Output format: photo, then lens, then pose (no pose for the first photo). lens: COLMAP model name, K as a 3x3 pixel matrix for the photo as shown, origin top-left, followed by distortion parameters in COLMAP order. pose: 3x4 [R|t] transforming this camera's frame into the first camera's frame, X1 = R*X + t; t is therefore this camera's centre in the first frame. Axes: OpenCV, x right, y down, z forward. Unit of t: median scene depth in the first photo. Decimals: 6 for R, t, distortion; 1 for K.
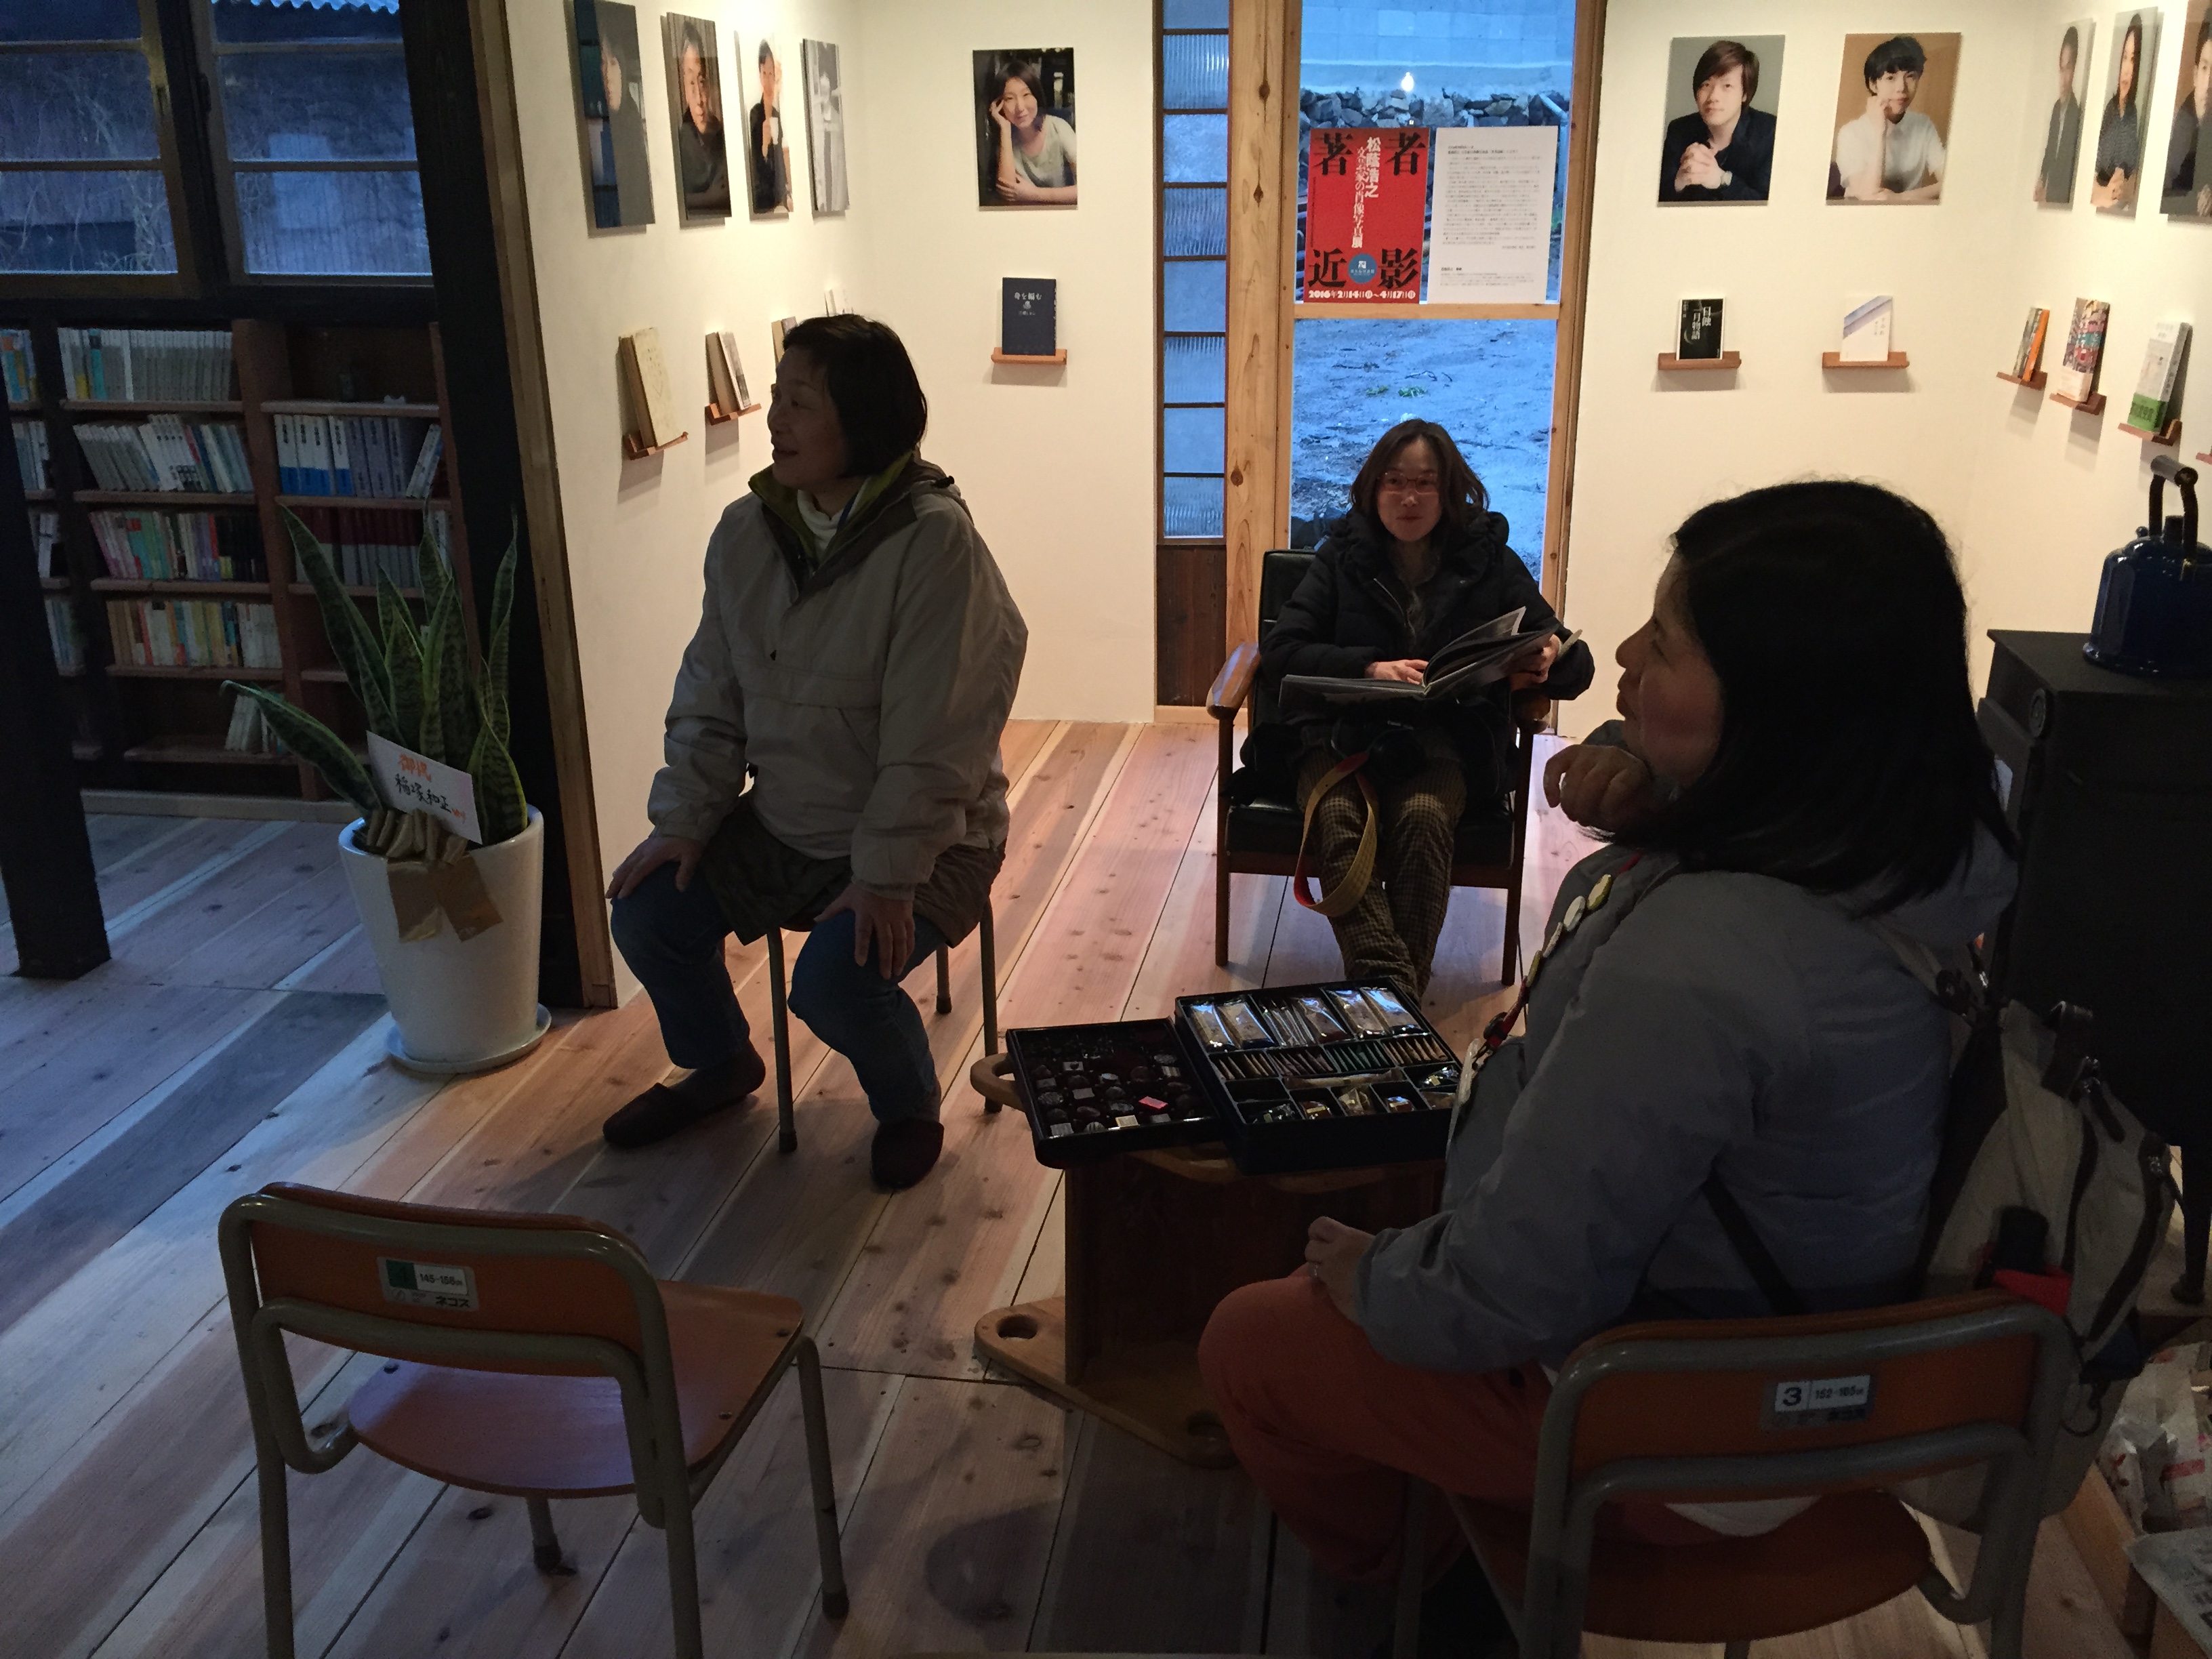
lens RADIAL K [[1896.1, 0, 1095.9], [0, 1896.1, 832.7], [0, 0, 1]] dist [0.058649, -0.069614]
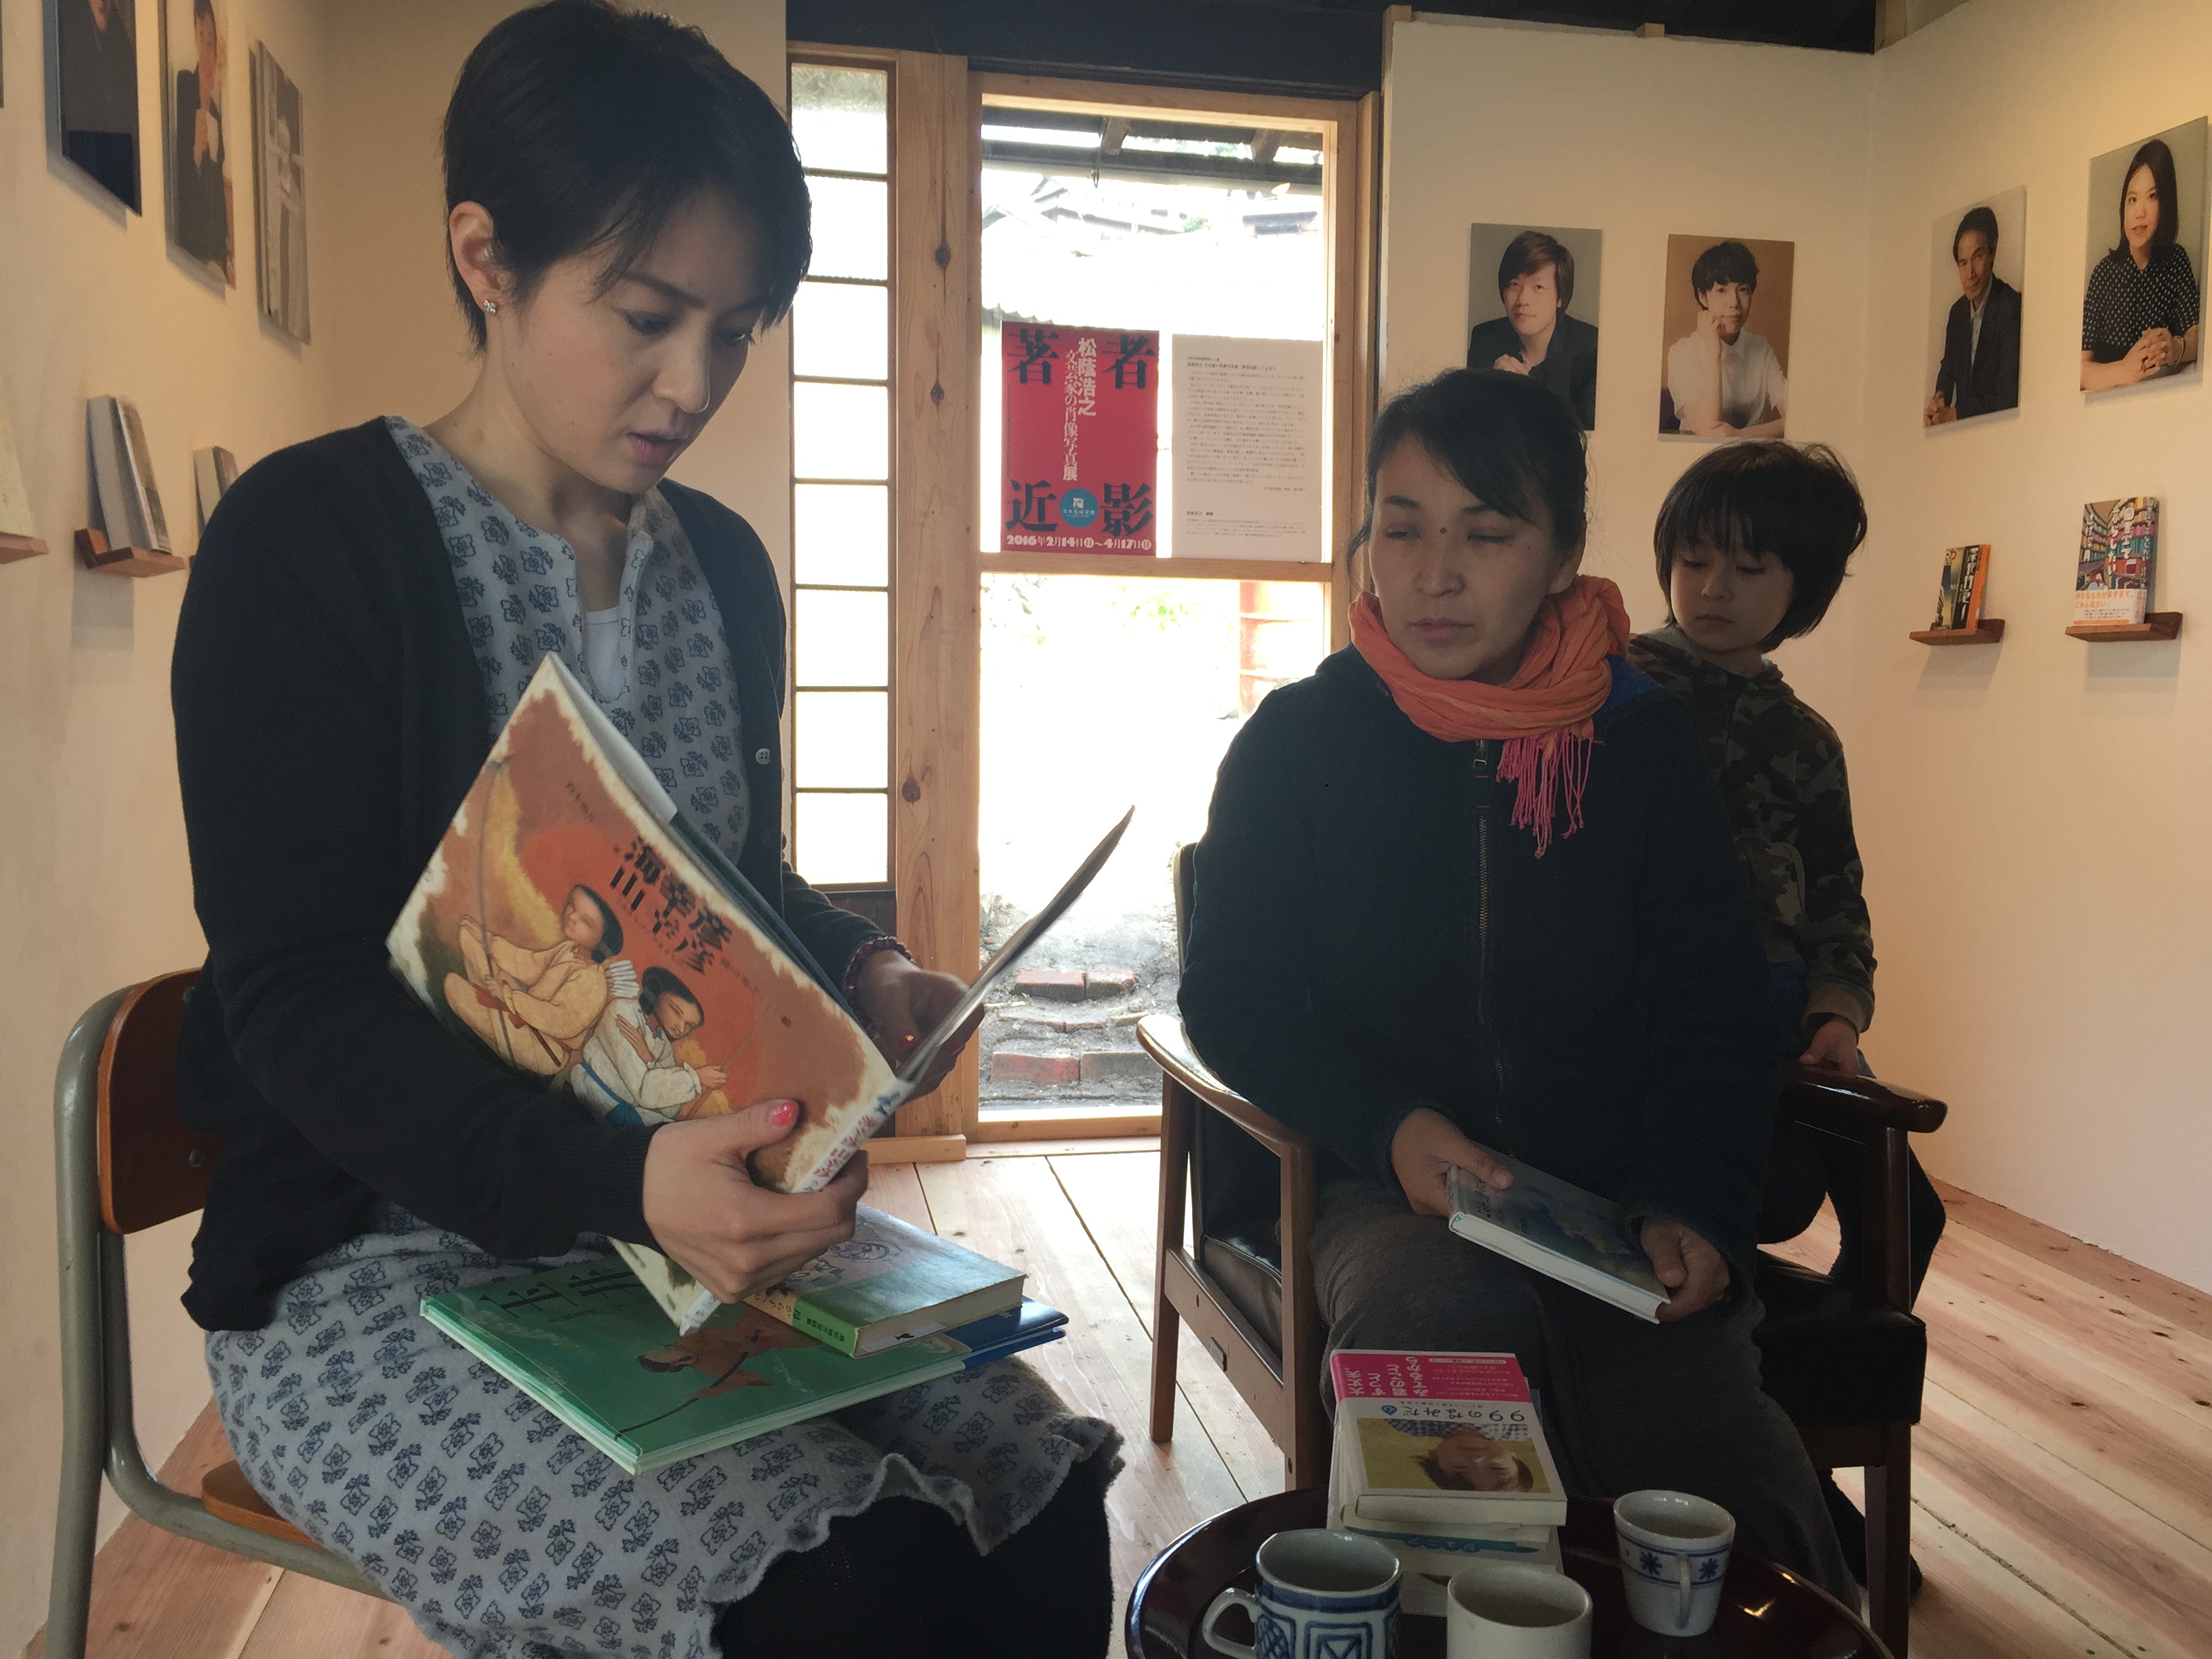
lens RADIAL K [[1896.1, 0, 1116.2], [0, 1896.1, 835.5], [0, 0, 1]] dist [0.058649, -0.069614]
pose [[0.937611, -0.010949, 0.347514, -0.098939], [0.098383, 0.967009, -0.234975, -0.006768], [-0.333477, 0.254505, 0.907756, 0.381583]]
